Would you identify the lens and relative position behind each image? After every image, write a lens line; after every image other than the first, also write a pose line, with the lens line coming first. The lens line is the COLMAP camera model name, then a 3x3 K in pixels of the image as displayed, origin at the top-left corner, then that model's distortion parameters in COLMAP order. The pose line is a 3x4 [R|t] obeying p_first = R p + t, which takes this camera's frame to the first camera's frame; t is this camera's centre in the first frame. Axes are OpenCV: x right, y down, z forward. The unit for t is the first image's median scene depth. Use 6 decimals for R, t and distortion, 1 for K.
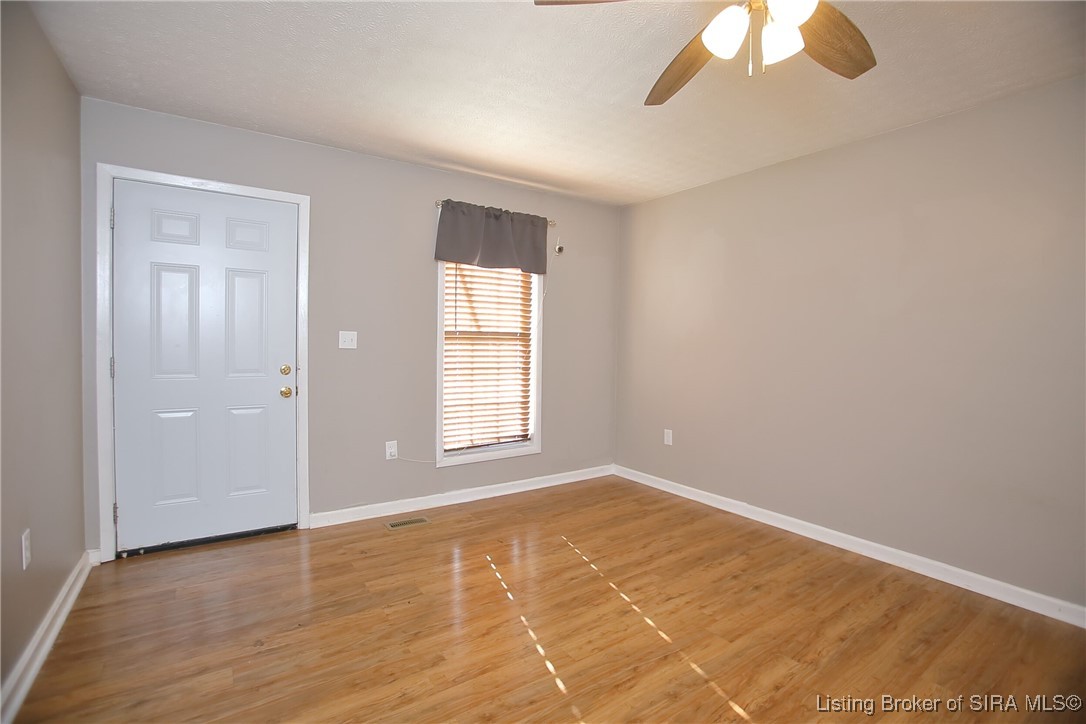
lens RADIAL K [[496.1, 0, 543.7], [0, 496.1, 357.1], [0, 0, 1]] dist [-0.079928, 0.034969]
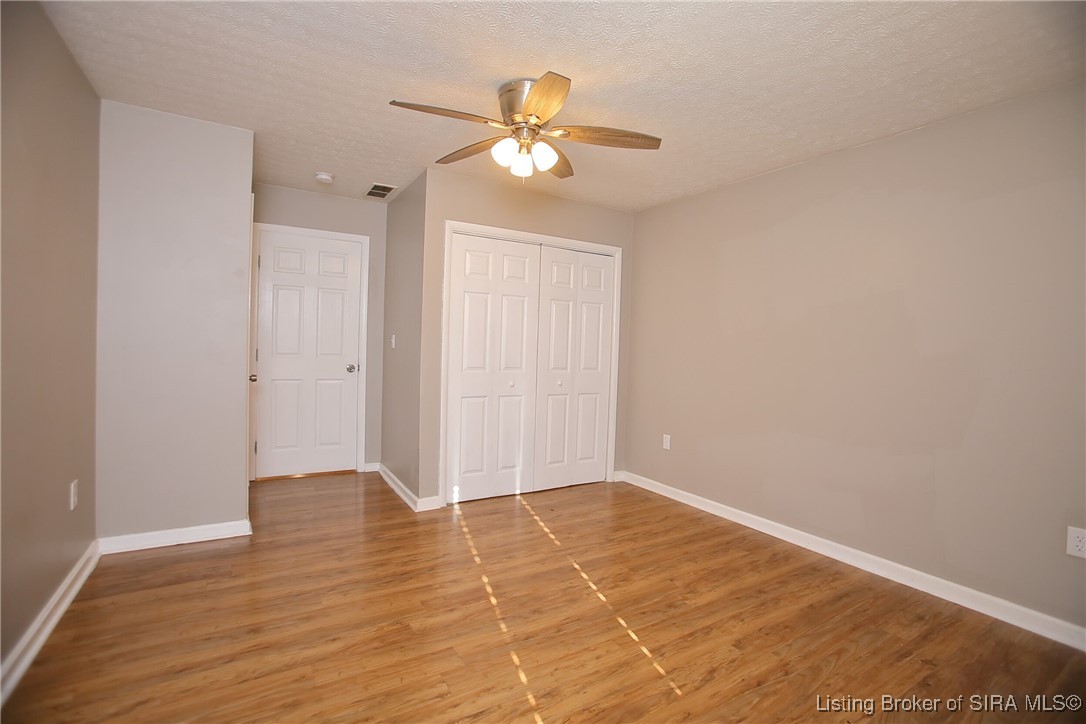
lens RADIAL K [[496.1, 0, 543.7], [0, 496.1, 357.1], [0, 0, 1]] dist [-0.079928, 0.034969]
pose [[-0.997505, -0.050839, 0.048983, 0.189629], [-0.048082, 0.997277, 0.055921, -0.054698], [-0.051693, 0.053427, -0.997233, 1.965884]]
